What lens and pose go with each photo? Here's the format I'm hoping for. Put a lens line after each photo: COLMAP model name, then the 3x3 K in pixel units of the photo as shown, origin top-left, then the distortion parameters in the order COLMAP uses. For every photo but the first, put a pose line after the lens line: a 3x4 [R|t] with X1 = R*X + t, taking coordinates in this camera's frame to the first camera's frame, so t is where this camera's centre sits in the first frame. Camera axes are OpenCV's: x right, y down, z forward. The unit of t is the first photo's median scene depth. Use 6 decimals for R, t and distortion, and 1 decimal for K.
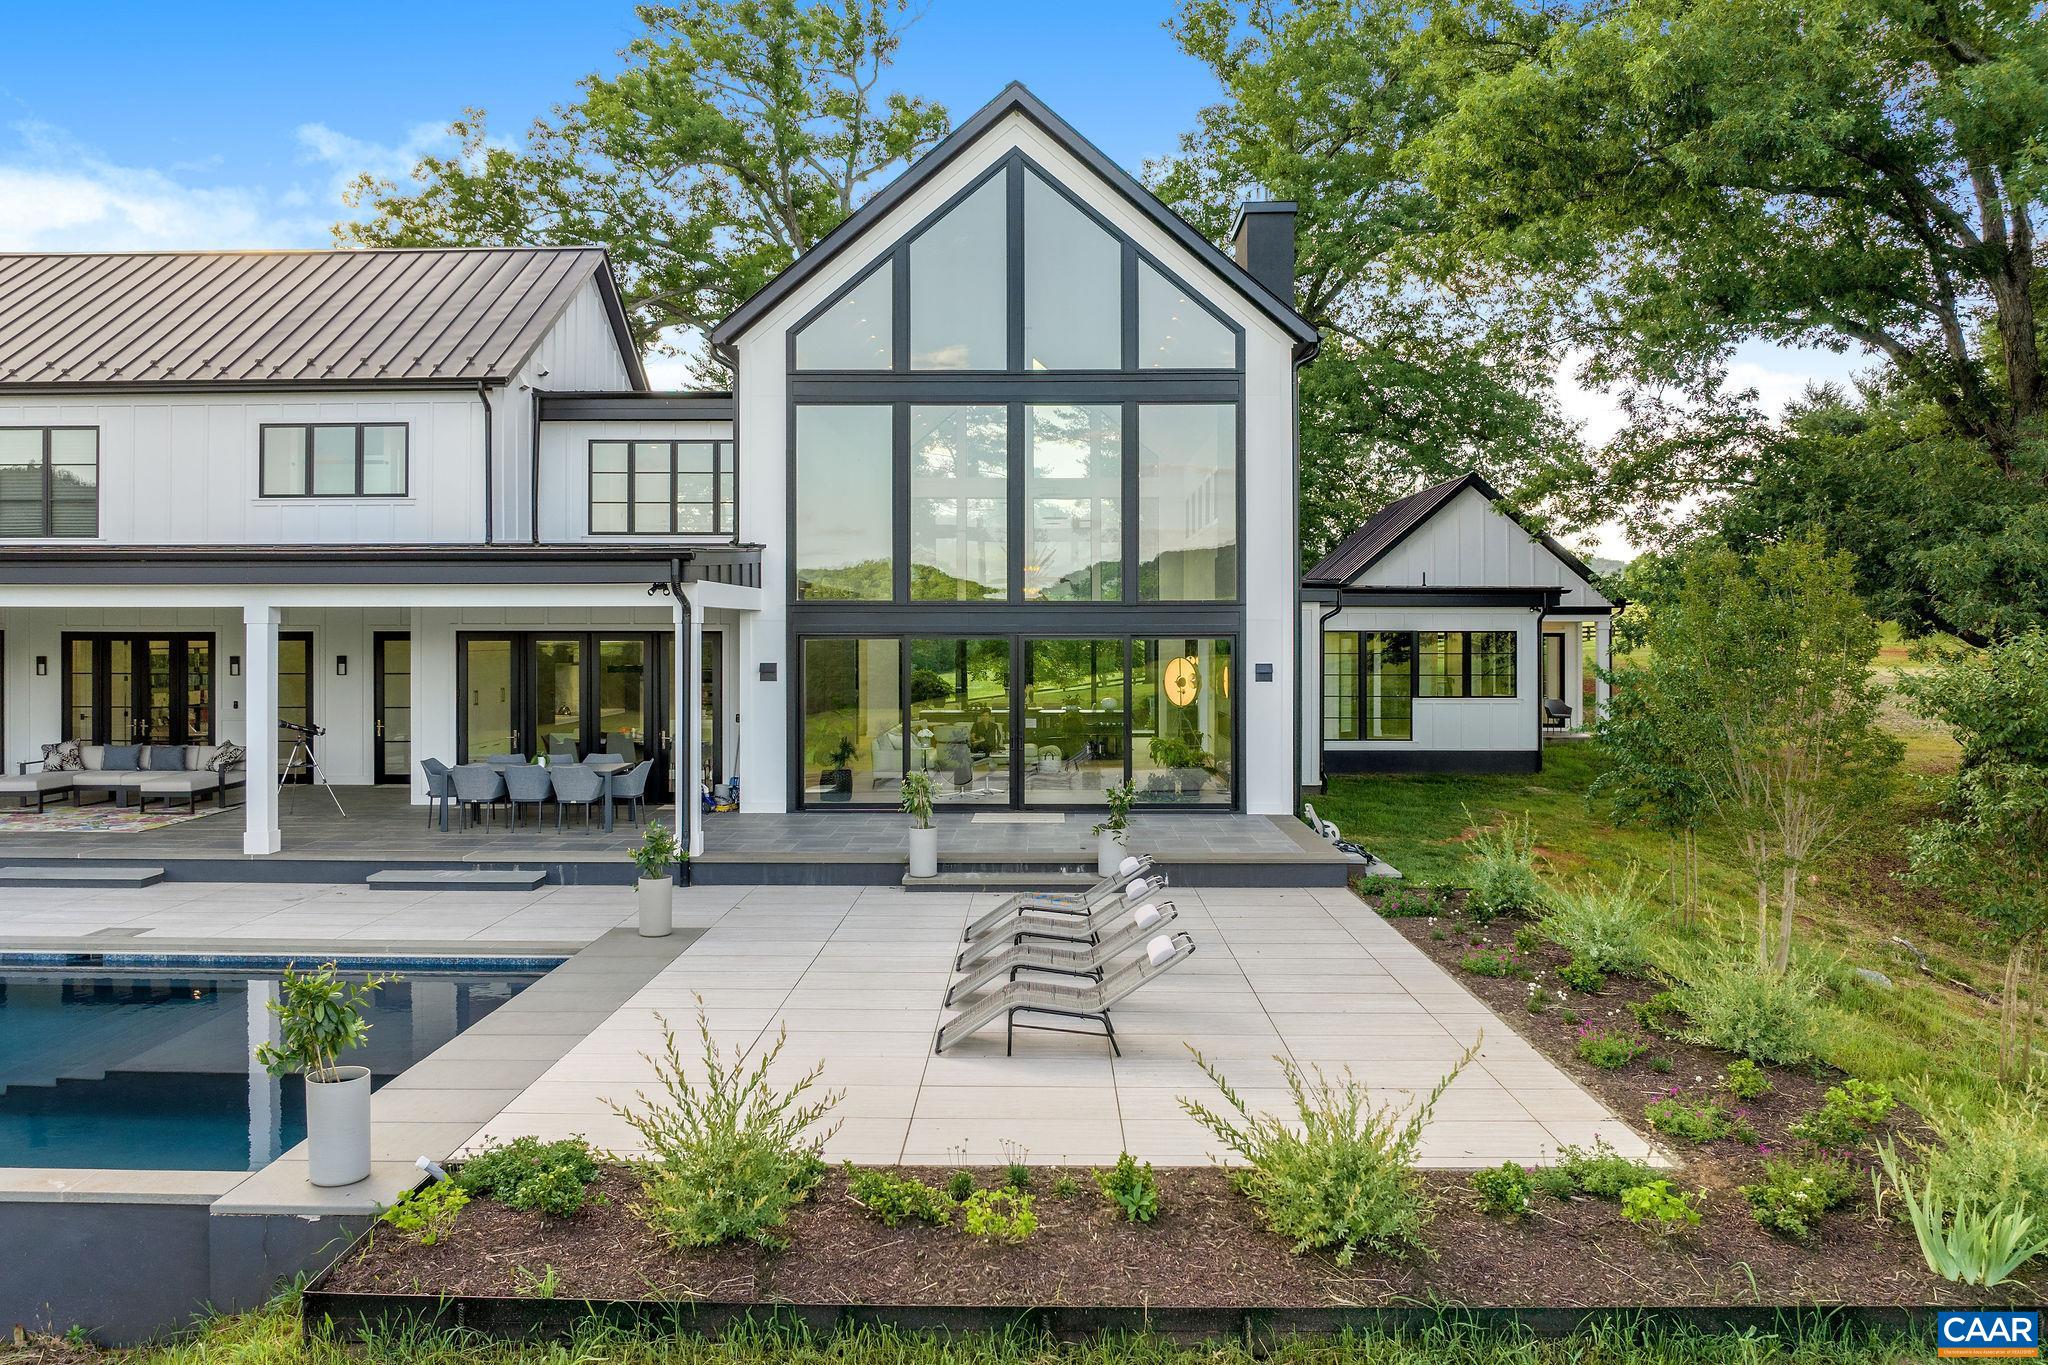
lens RADIAL K [[1472.0, 0, 1048.2], [0, 1472.0, 637.7], [0, 0, 1]] dist [-0.040560, 0.003931]
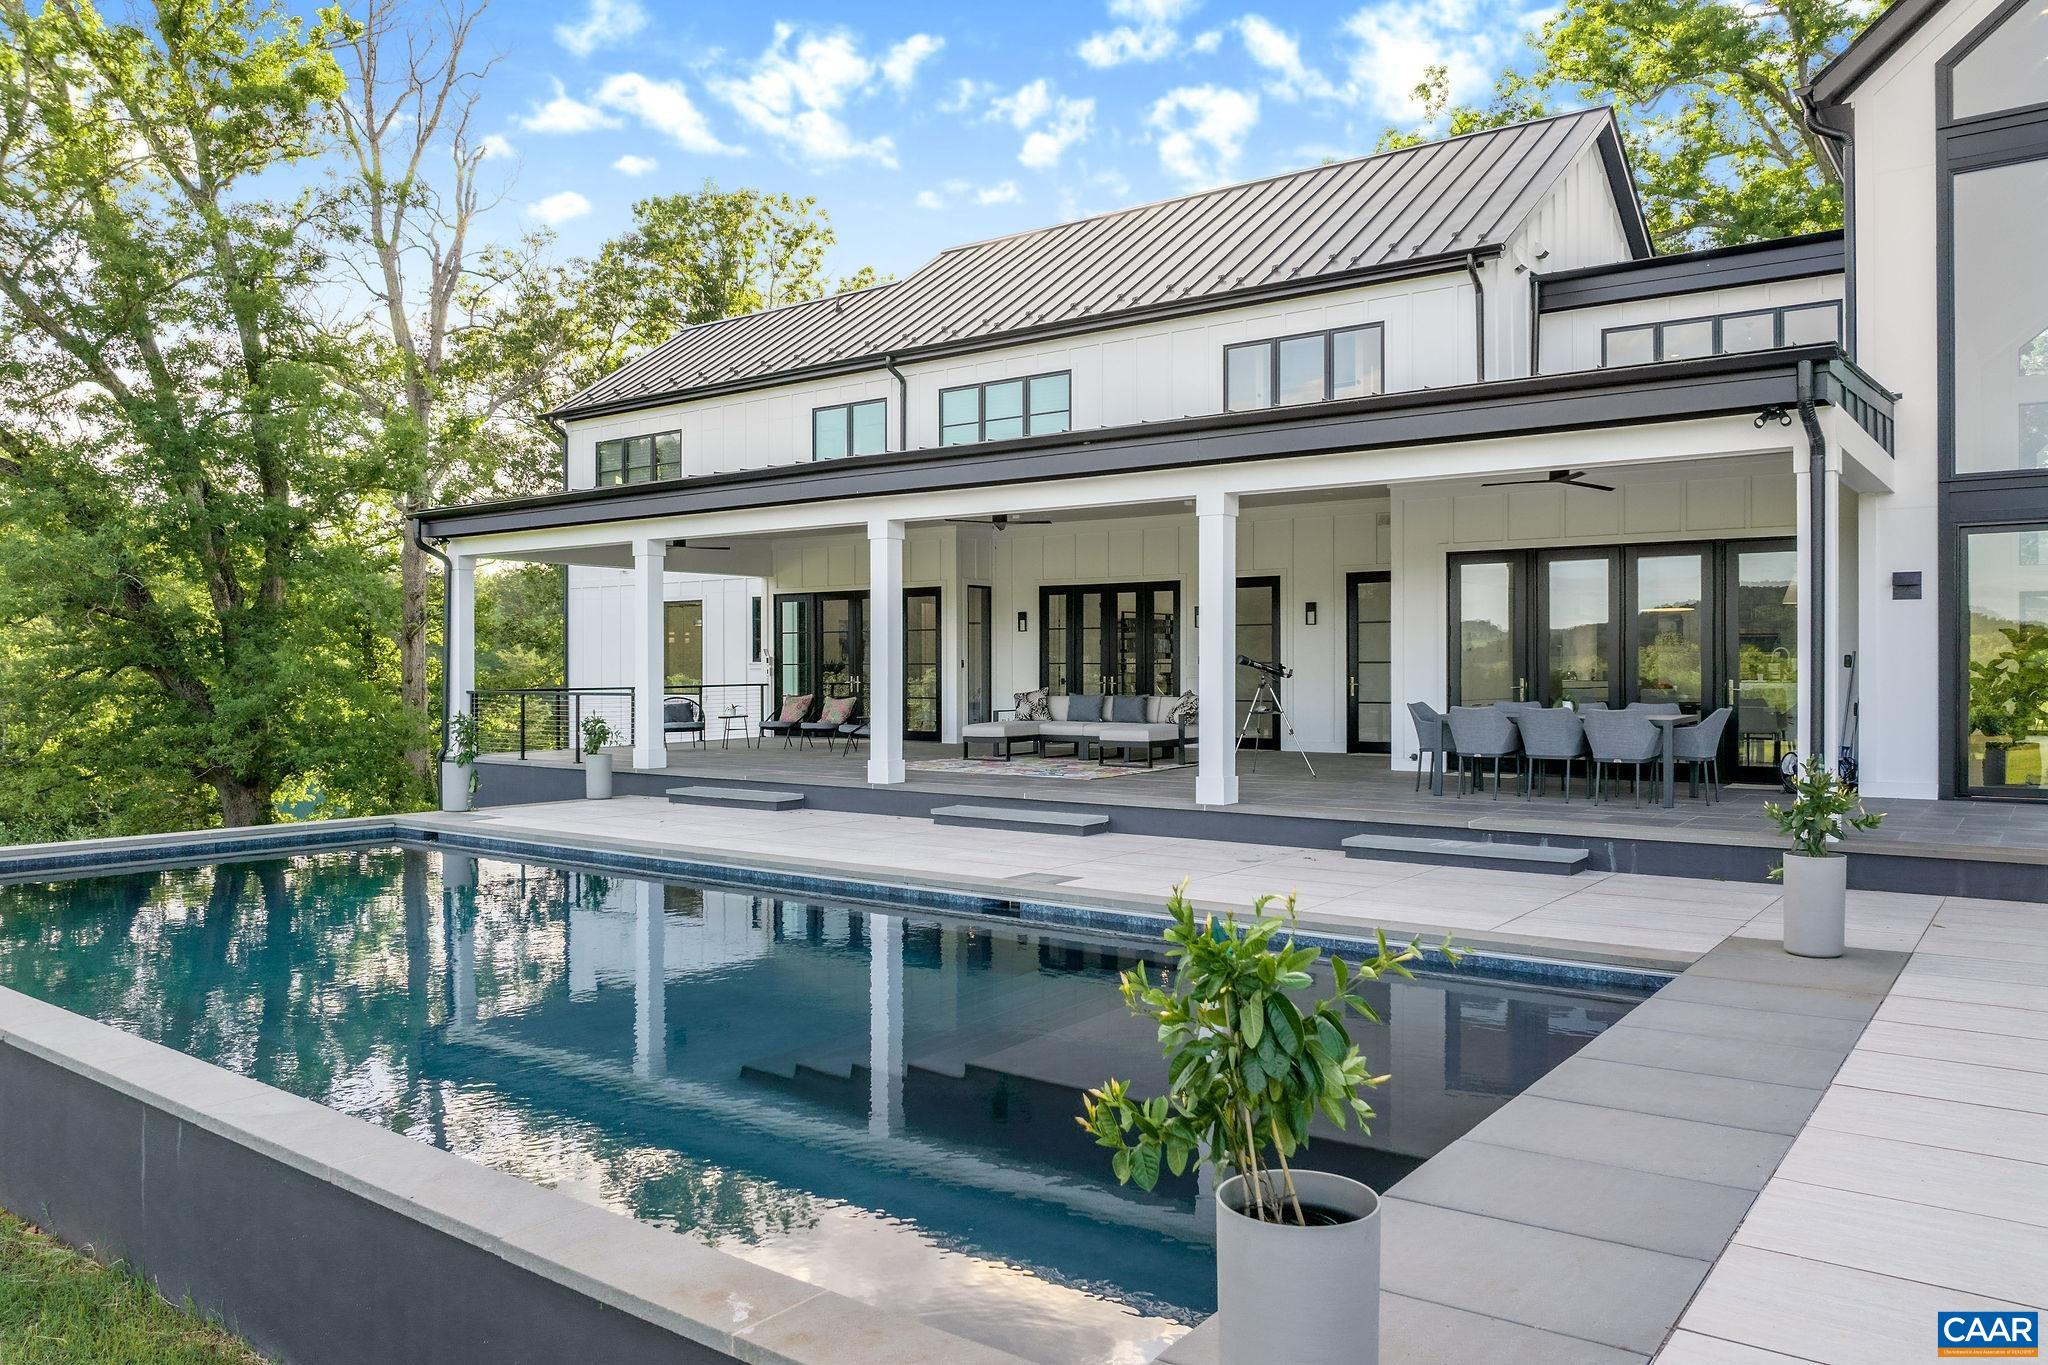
lens RADIAL K [[1472.0, 0, 1012.1], [0, 1472.0, 683.4], [0, 0, 1]] dist [-0.040560, 0.003931]
pose [[0.795357, 0.004885, -0.606121, -0.115385], [0.001227, 0.999952, 0.009669, 0.059880], [0.606140, -0.008434, 0.795314, 0.237319]]
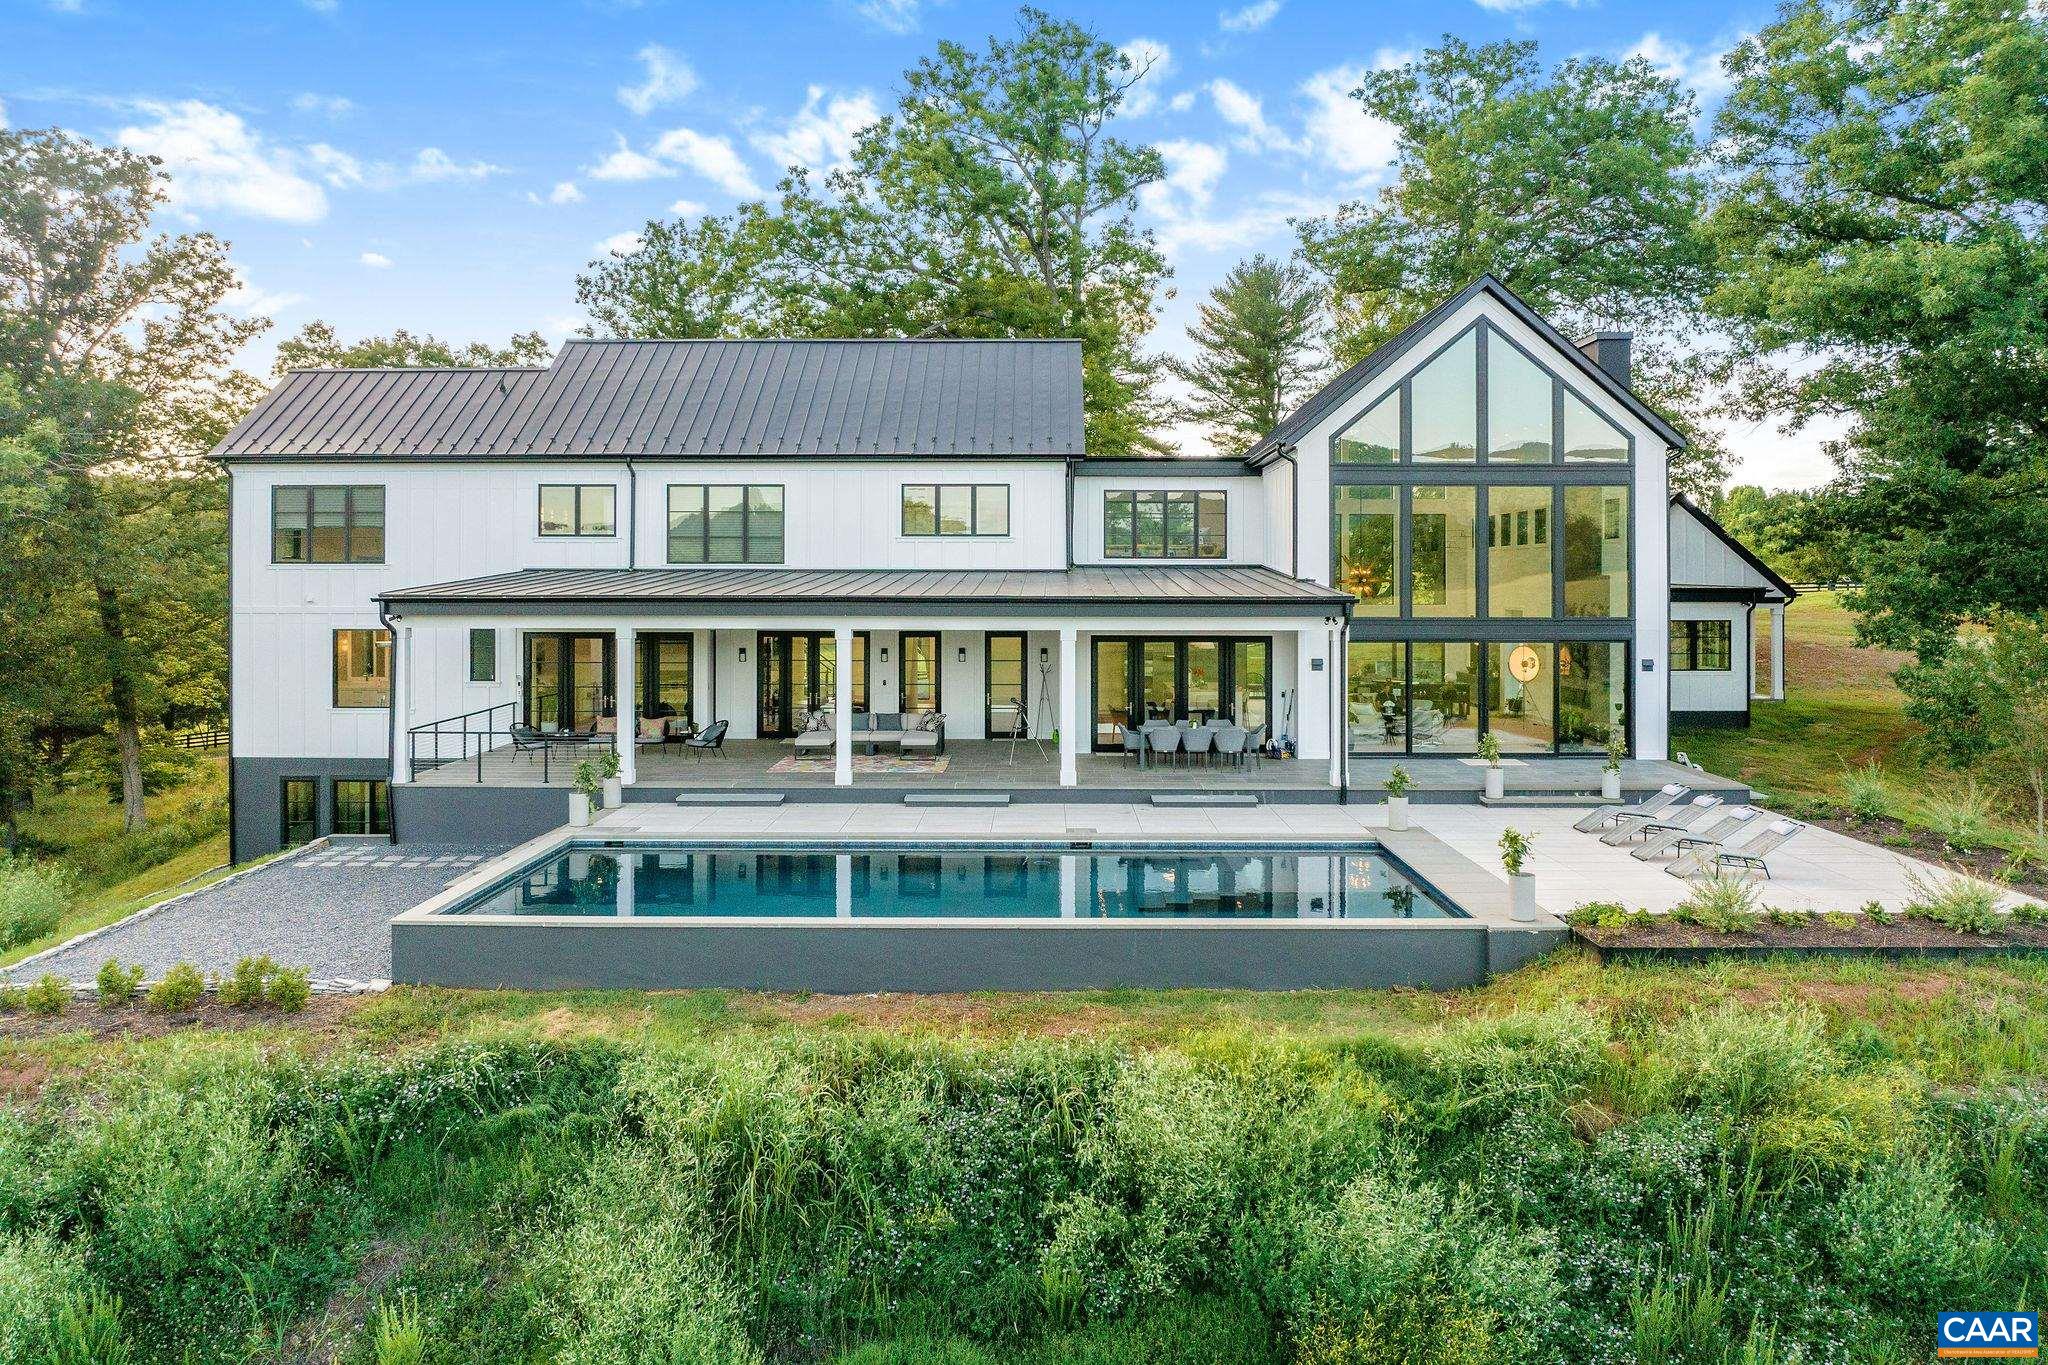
lens RADIAL K [[1472.0, 0, 1031.5], [0, 1472.0, 597.8], [0, 0, 1]] dist [-0.040560, 0.003931]
pose [[0.999965, 0.000456, -0.008294, -0.468318], [-0.000364, 0.999937, 0.011177, -0.061655], [0.008299, -0.011174, 0.999903, -0.497186]]
